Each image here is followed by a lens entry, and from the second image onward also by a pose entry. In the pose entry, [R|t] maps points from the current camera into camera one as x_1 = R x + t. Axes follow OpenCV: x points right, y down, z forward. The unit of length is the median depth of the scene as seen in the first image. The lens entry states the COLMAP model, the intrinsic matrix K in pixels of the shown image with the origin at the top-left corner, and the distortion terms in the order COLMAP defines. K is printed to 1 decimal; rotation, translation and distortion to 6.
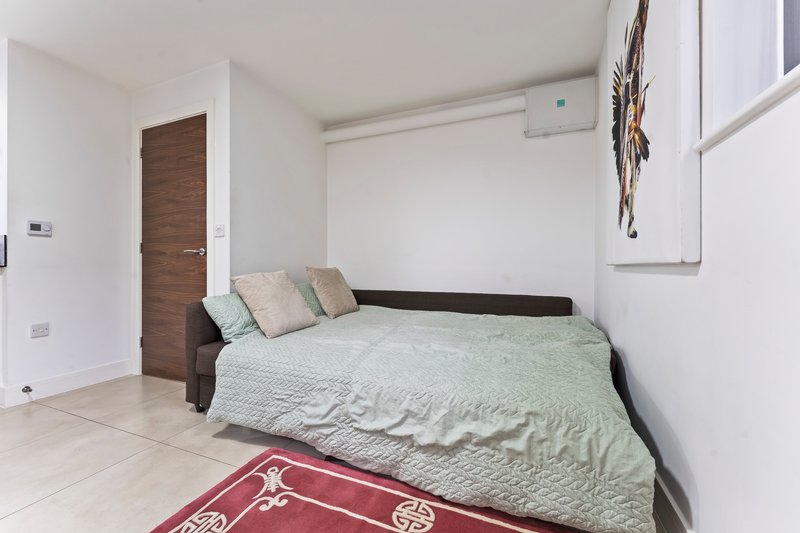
lens RADIAL K [[322.6, 0, 389.7], [0, 322.6, 259.6], [0, 0, 1]] dist [-0.000065, -0.000201]
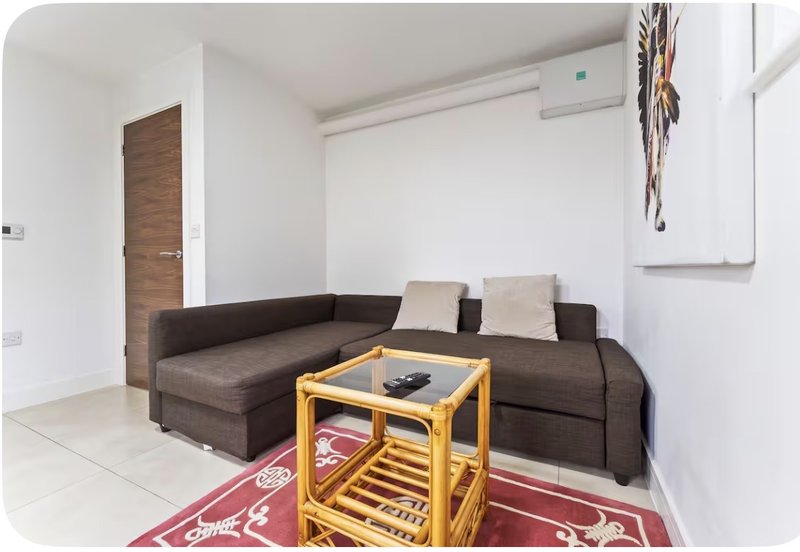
lens RADIAL K [[326.4, 0, 401.1], [0, 326.4, 263.1], [0, 0, 1]] dist [-0.003236, -0.000260]
pose [[0.997848, -0.006491, -0.065252, 0.132838], [0.006831, 0.999964, 0.004988, 0.000007], [0.065217, -0.005423, 0.997856, 0.134582]]
